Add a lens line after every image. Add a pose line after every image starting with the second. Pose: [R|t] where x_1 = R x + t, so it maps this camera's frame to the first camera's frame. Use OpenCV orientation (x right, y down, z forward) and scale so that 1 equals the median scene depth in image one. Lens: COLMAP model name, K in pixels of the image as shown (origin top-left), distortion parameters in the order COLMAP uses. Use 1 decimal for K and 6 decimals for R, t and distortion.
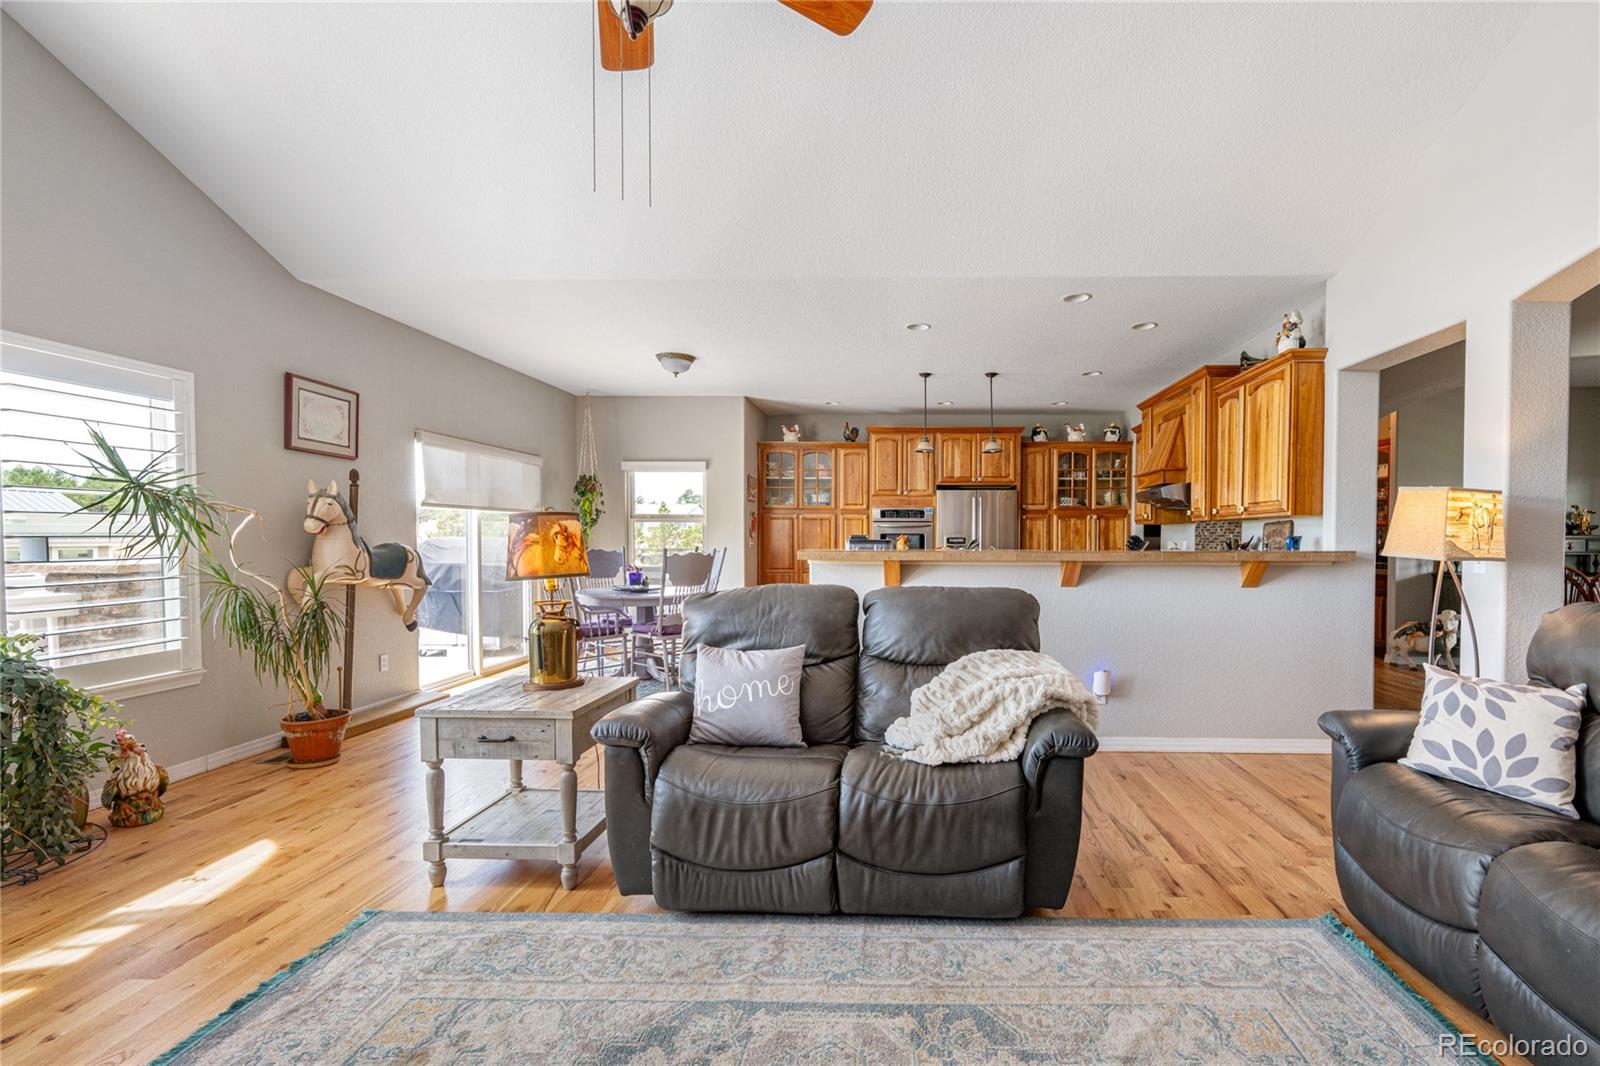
lens RADIAL K [[713.1, 0, 865.4], [0, 713.1, 549.7], [0, 0, 1]] dist [-0.001442, -0.000178]
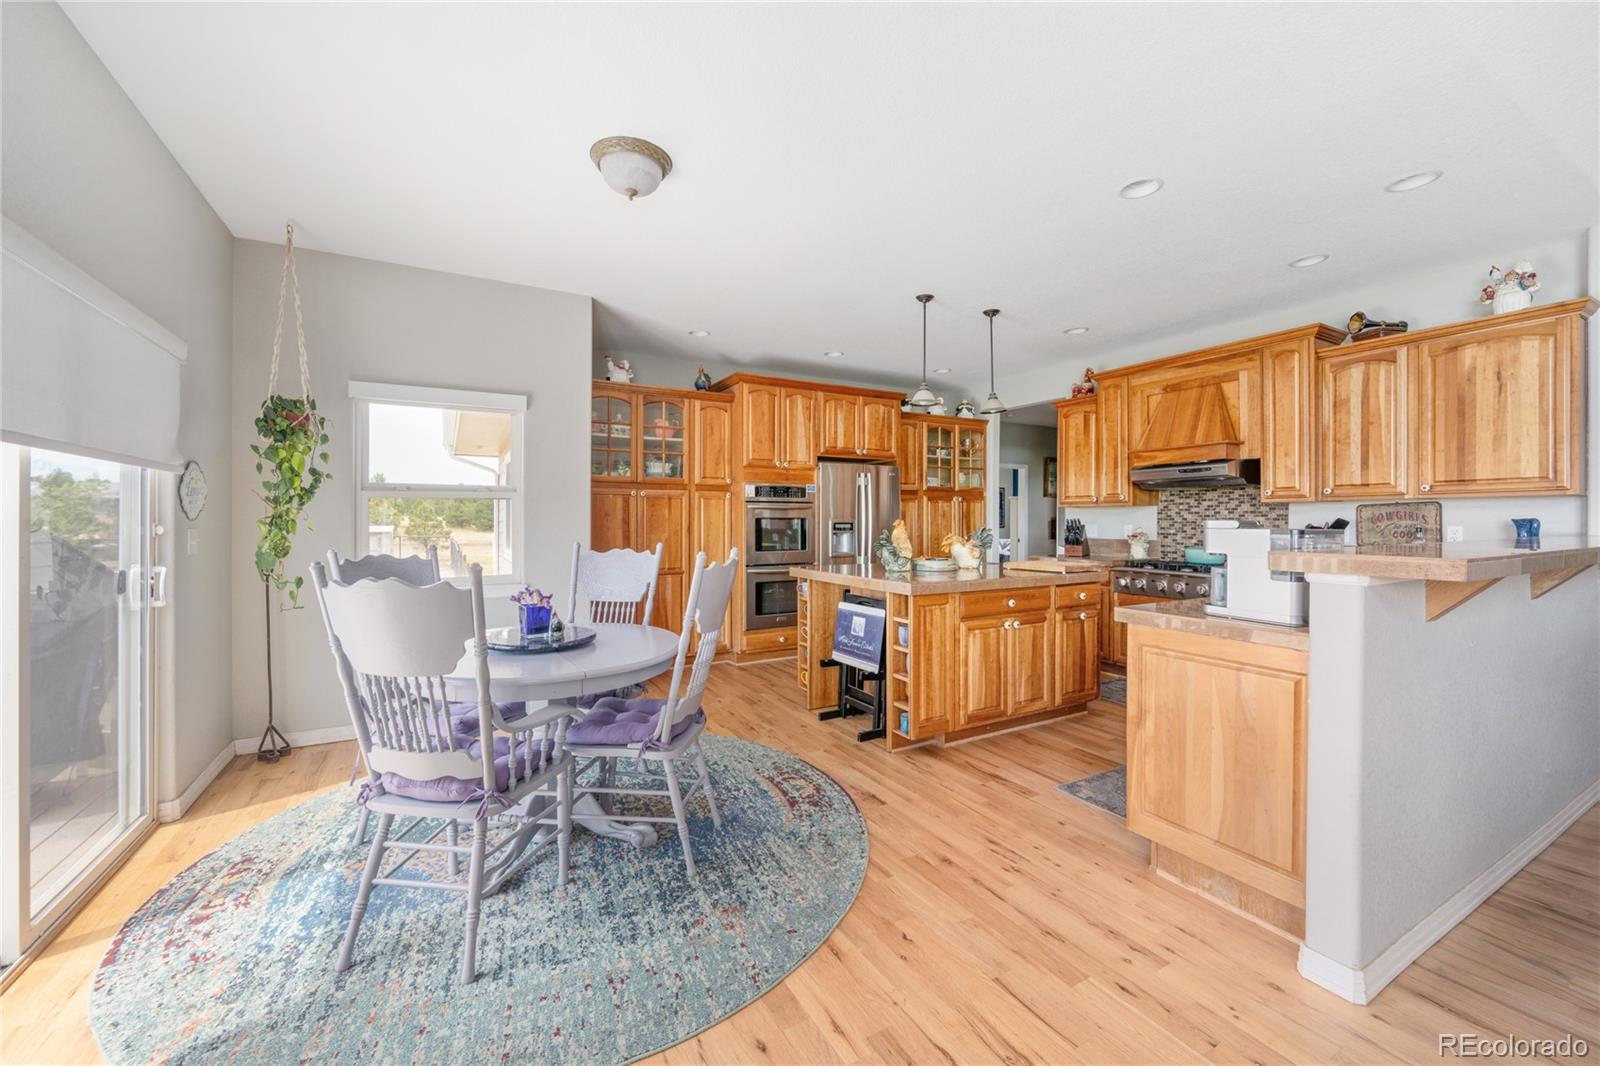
lens RADIAL K [[639.2, 0, 812.5], [0, 639.2, 527.5], [0, 0, 1]] dist [-0.002702, -0.000707]
pose [[0.848930, -0.011376, 0.528383, -0.281540], [0.014960, 0.999885, -0.002509, -0.009688], [-0.528293, 0.010034, 0.849003, 0.400888]]
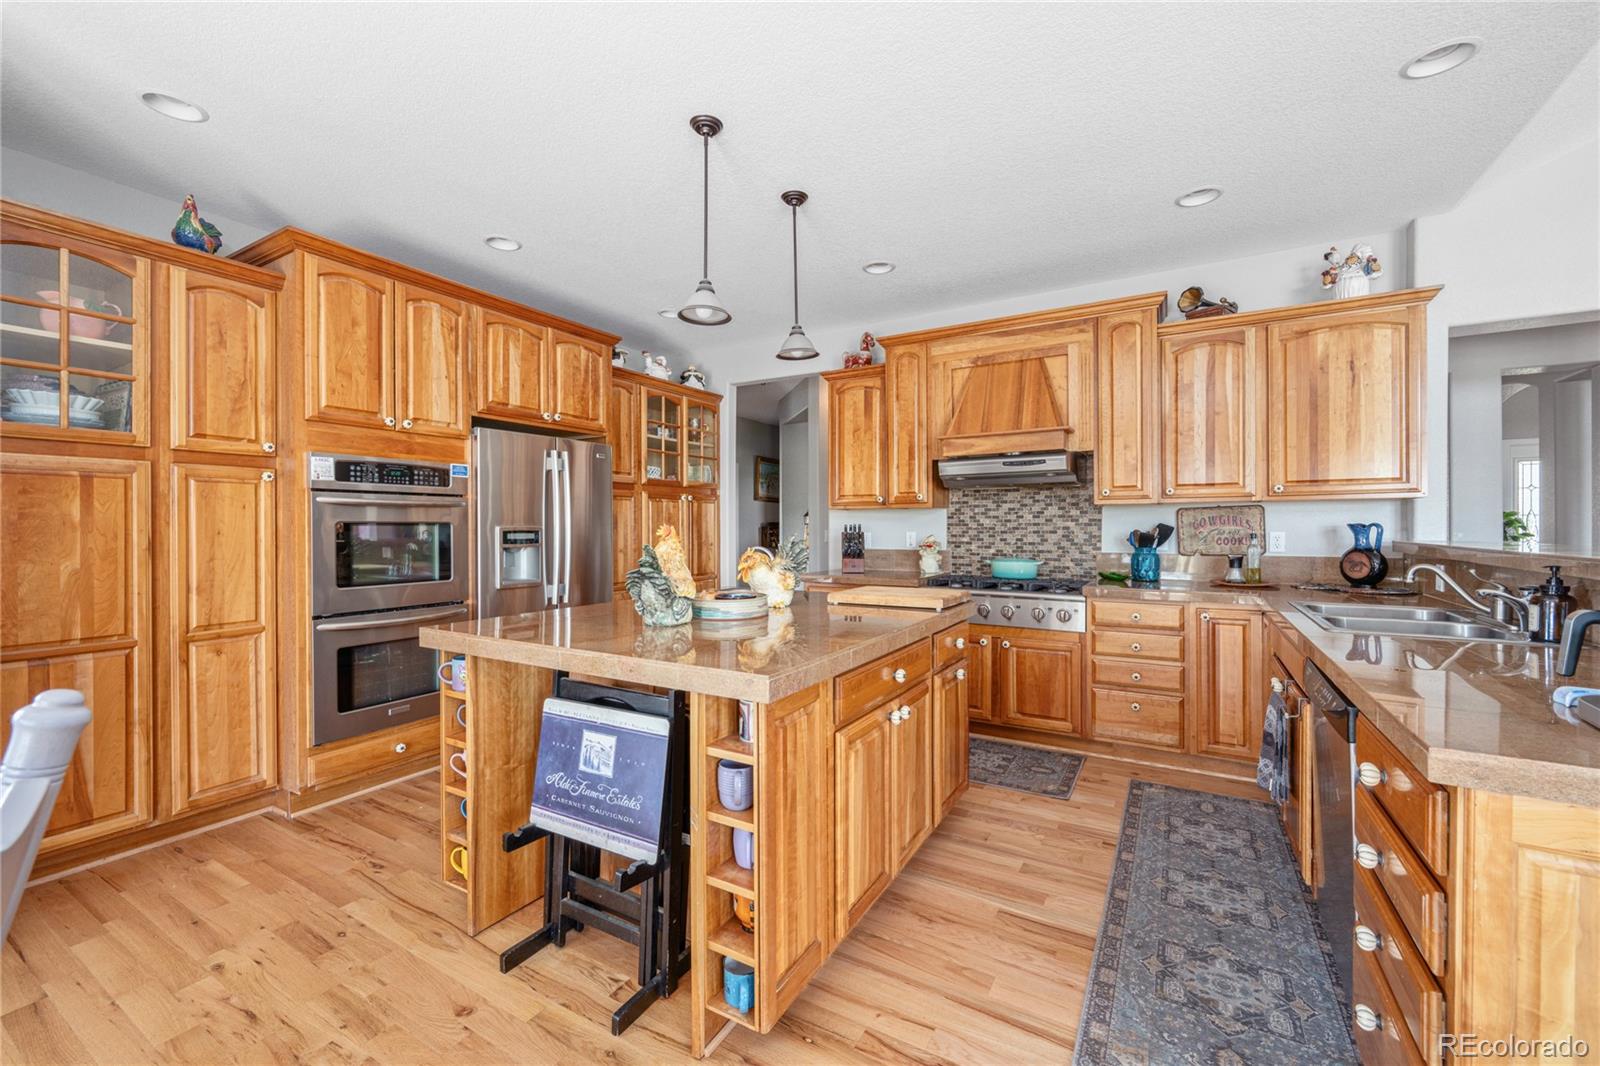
lens RADIAL K [[639.2, 0, 828.9], [0, 639.2, 531.0], [0, 0, 1]] dist [-0.002702, -0.000707]
pose [[0.451504, -0.012002, 0.892188, -0.163953], [0.021677, 0.999762, 0.002480, -0.012812], [-0.892006, 0.018220, 0.451657, 0.611811]]
